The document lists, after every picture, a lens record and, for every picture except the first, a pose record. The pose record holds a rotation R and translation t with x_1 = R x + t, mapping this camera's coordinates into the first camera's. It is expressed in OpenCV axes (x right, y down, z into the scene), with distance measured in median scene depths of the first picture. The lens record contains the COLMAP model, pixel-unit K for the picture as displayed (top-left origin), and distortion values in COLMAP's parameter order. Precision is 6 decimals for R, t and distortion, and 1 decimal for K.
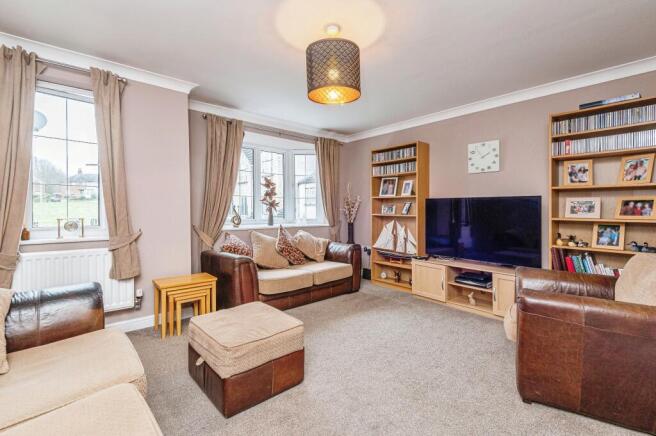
lens RADIAL K [[299.2, 0, 328.0], [0, 299.2, 218.0], [0, 0, 1]] dist [-0.000427, -0.000299]
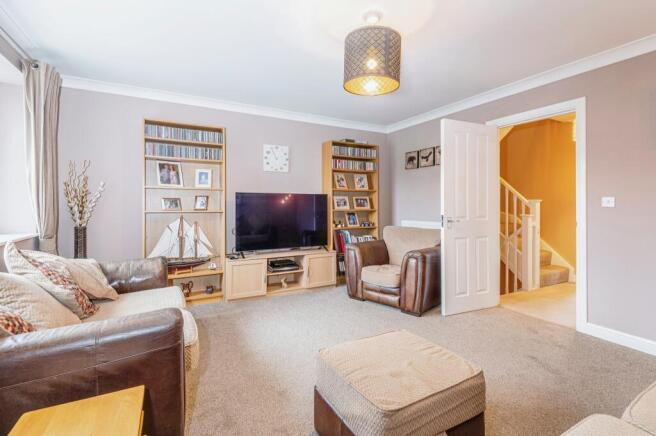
lens RADIAL K [[295.0, 0, 328.6], [0, 295.0, 206.5], [0, 0, 1]] dist [0.000555, 0.000003]
pose [[0.210296, -0.003813, 0.977630, -0.554113], [0.034515, 0.999398, -0.003527, -0.008235], [-0.977028, 0.034484, 0.210301, 0.579760]]
